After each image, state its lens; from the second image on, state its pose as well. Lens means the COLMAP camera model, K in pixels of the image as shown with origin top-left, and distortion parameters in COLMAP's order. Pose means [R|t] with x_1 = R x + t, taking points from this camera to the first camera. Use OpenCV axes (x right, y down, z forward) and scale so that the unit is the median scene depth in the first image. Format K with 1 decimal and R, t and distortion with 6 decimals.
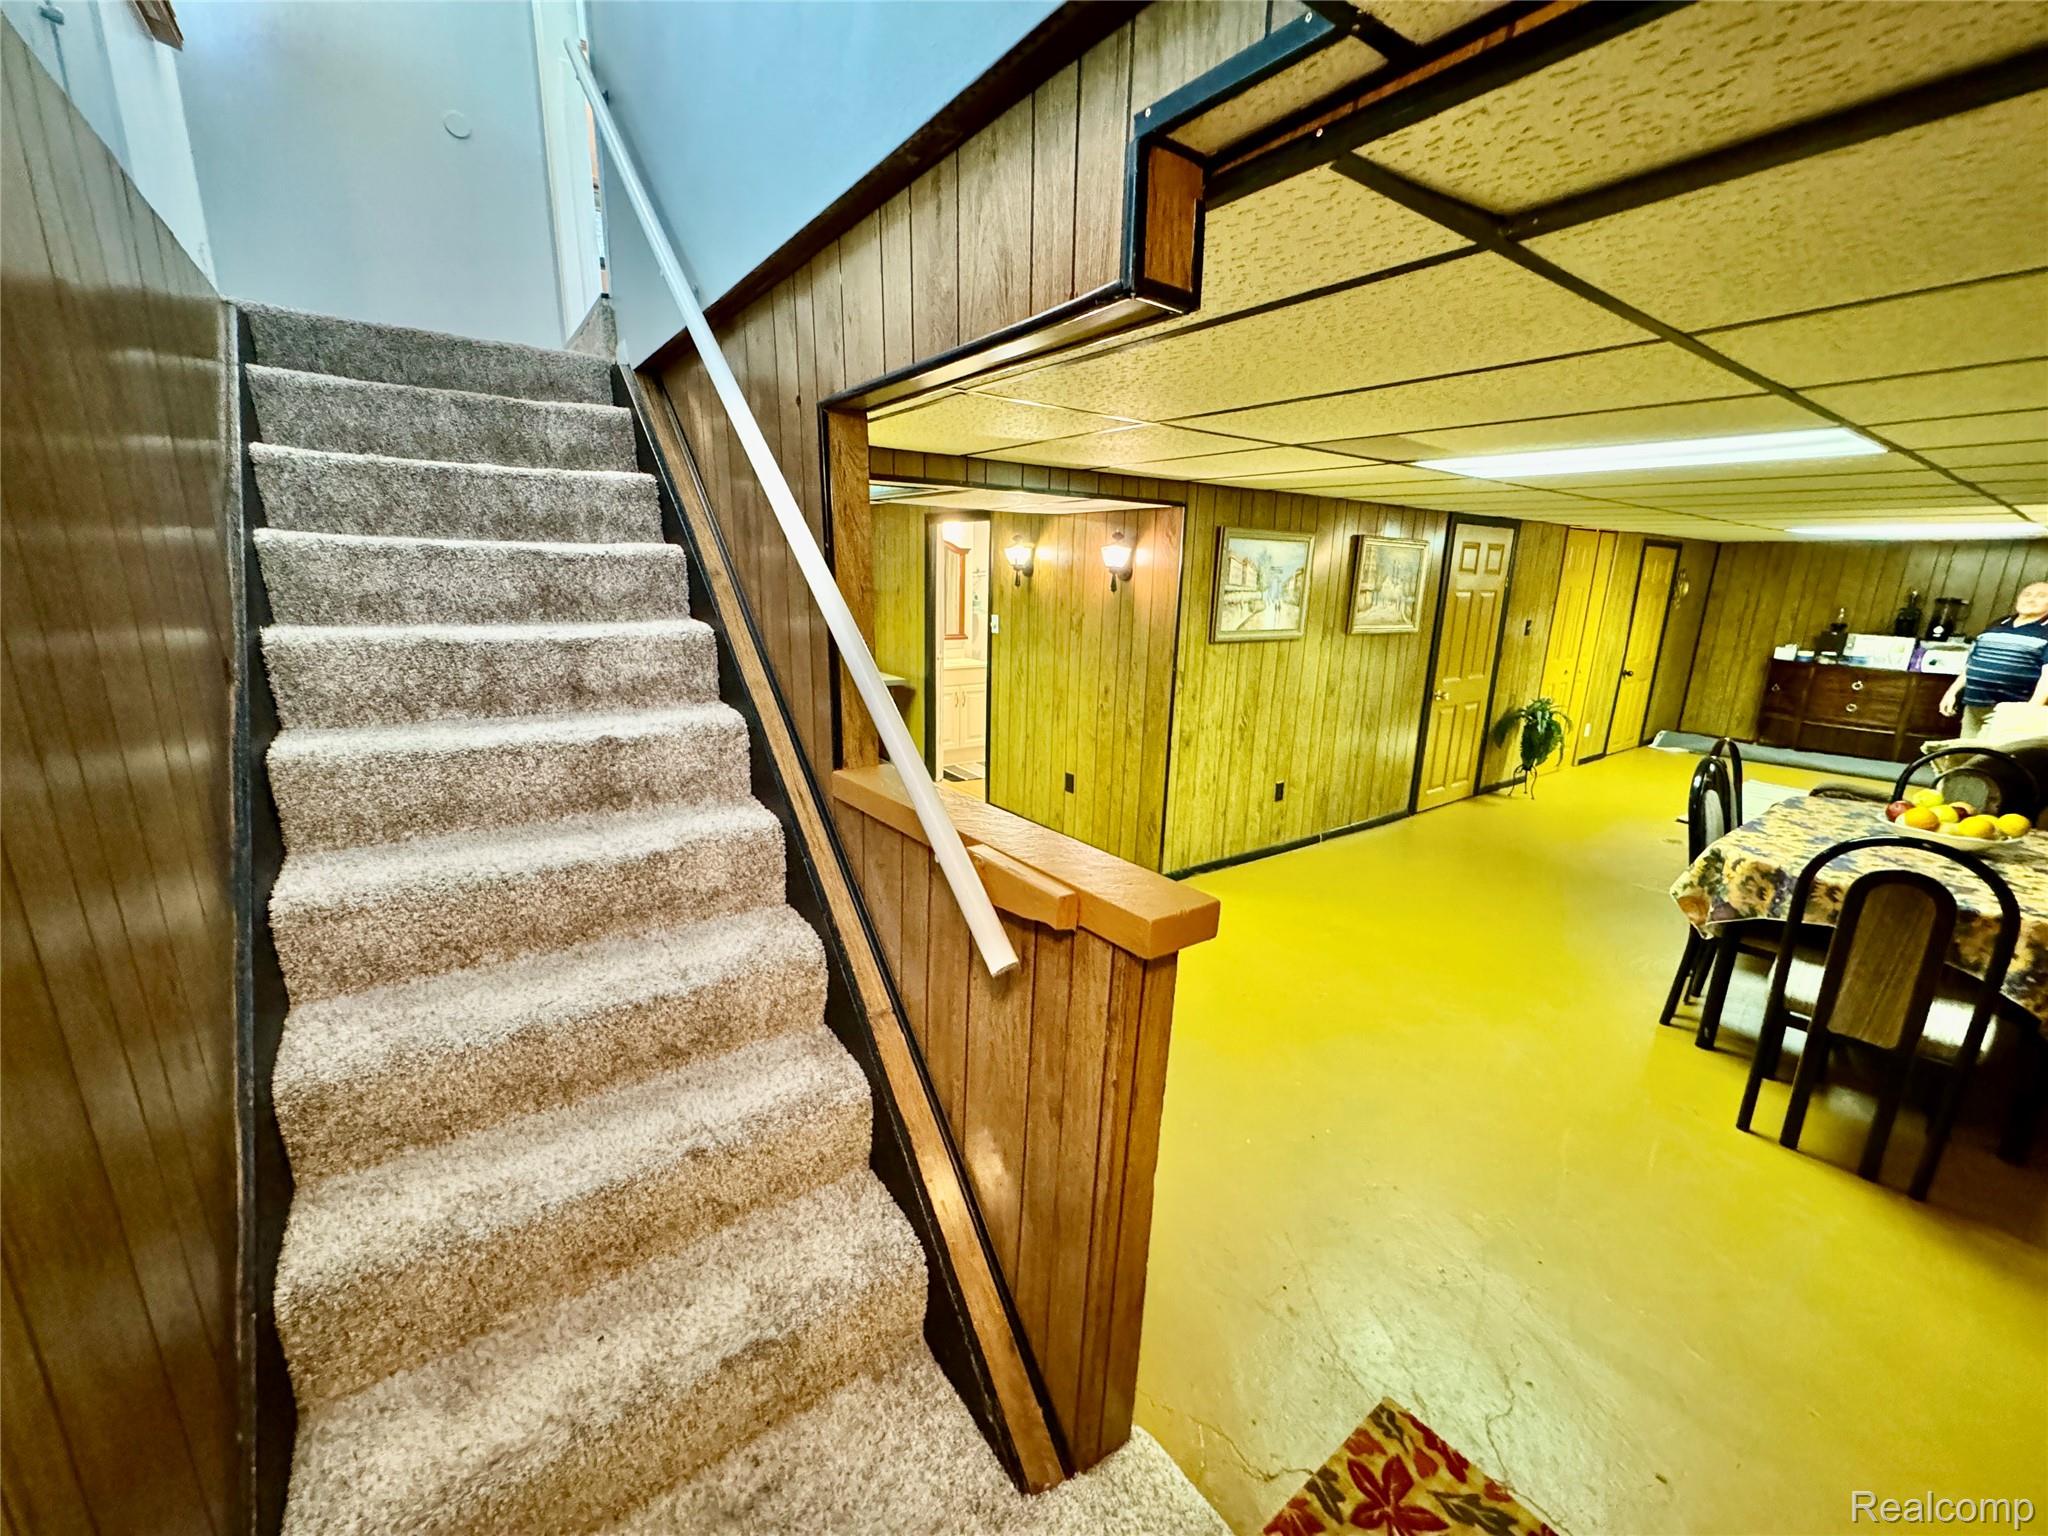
lens RADIAL K [[815.9, 0, 1026.3], [0, 815.9, 767.2], [0, 0, 1]] dist [-0.002279, 0.000254]
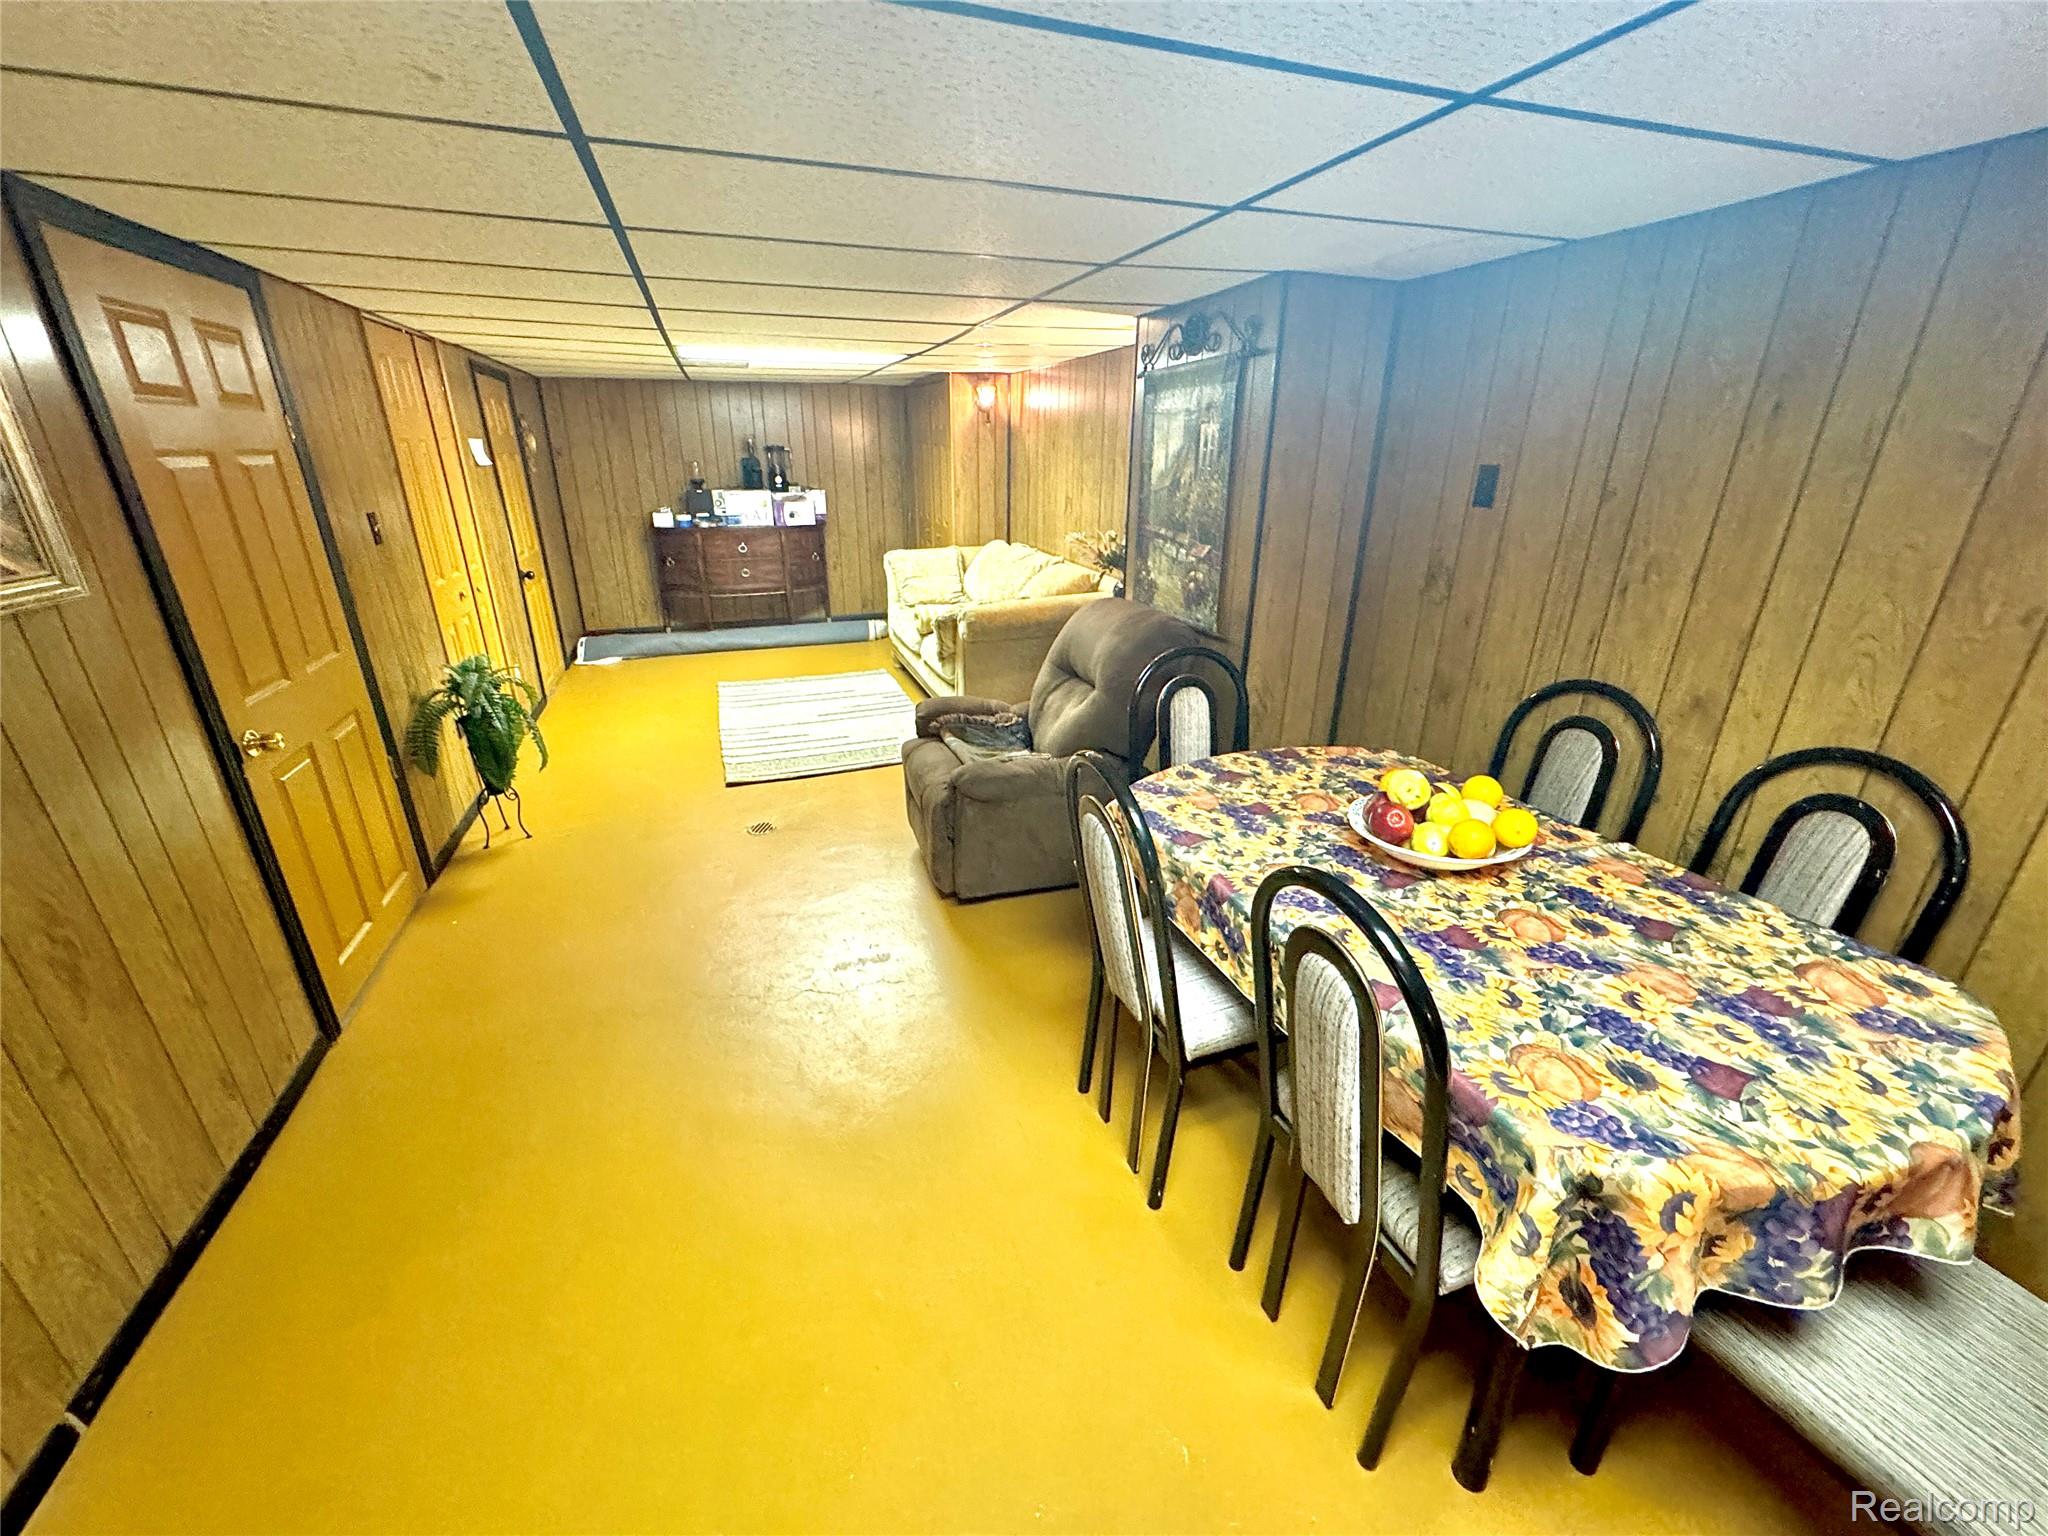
lens RADIAL K [[815.9, 0, 1024.1], [0, 815.9, 762.7], [0, 0, 1]] dist [-0.002279, 0.000254]
pose [[0.281054, -0.368249, 0.886228, 0.307403], [0.232997, 0.922005, 0.309224, -0.130010], [-0.930978, 0.119580, 0.344935, 0.619966]]
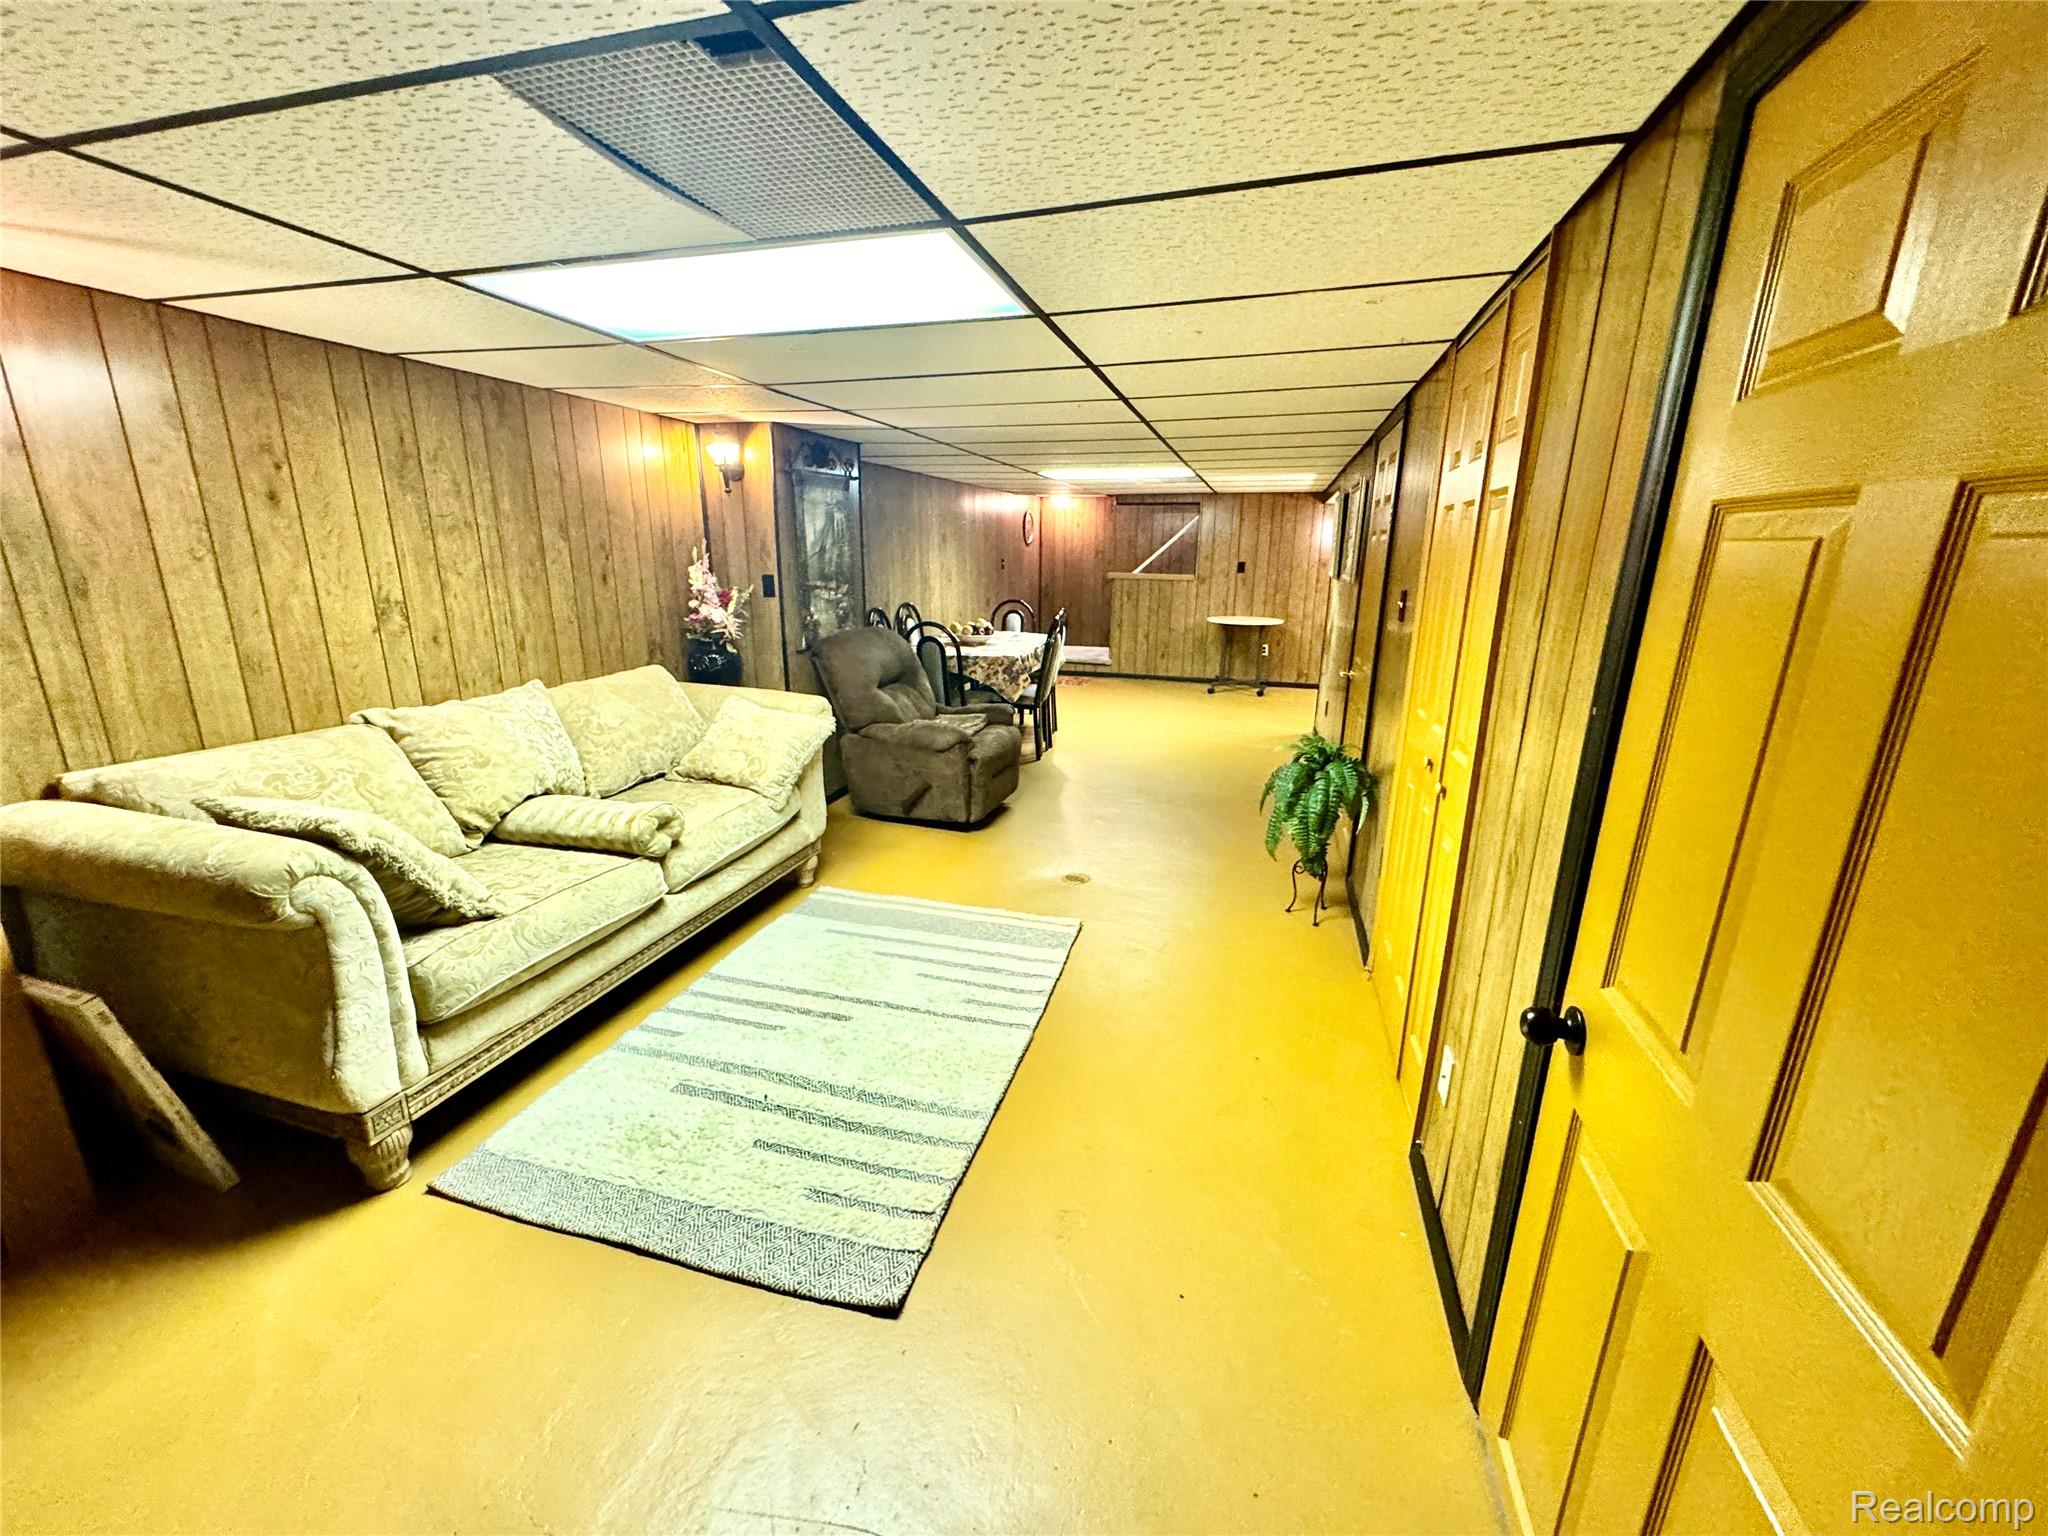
lens RADIAL K [[815.9, 0, 1027.2], [0, 815.9, 771.5], [0, 0, 1]] dist [-0.002279, 0.000254]
pose [[-0.783418, 0.133589, -0.606968, 1.386762], [-0.177001, 0.888223, 0.423947, -0.315981], [0.595757, 0.439562, -0.672205, 1.570168]]
